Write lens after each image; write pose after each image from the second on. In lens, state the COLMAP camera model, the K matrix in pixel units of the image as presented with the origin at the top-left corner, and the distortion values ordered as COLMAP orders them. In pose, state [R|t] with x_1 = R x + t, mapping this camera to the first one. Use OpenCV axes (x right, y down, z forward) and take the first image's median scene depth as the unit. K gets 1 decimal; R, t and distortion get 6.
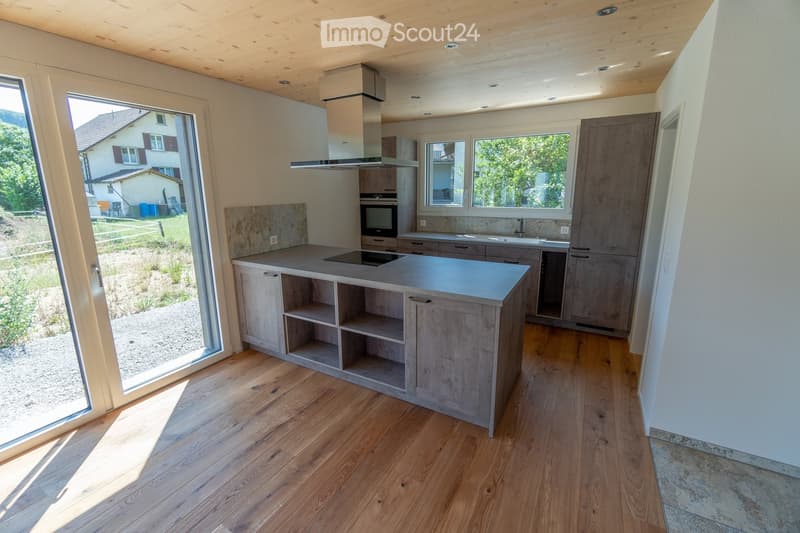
lens RADIAL K [[343.8, 0, 399.9], [0, 343.8, 261.2], [0, 0, 1]] dist [0.000422, -0.000065]
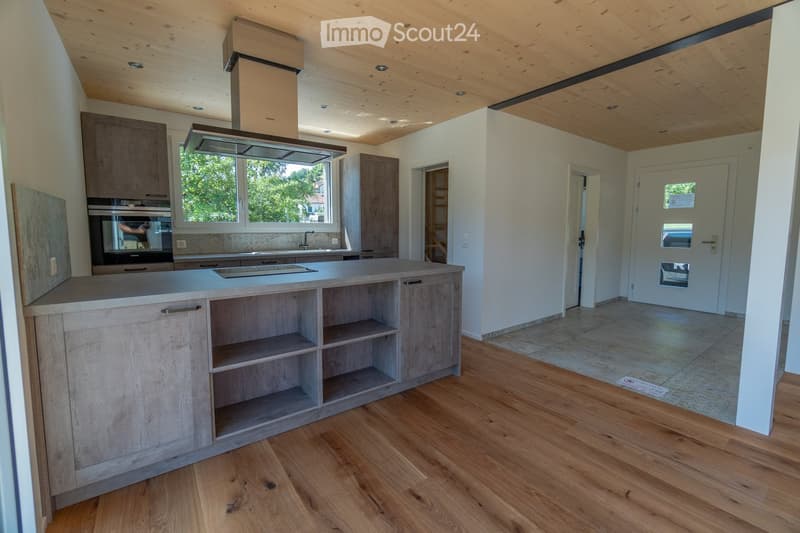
lens RADIAL K [[340.1, 0, 400.0], [0, 340.1, 266.5], [0, 0, 1]] dist [-0.000947, -0.000140]
pose [[0.411131, -0.093895, 0.906728, -0.714689], [0.189580, 0.981740, 0.015702, 0.030059], [-0.891645, 0.165442, 0.421424, 0.439540]]
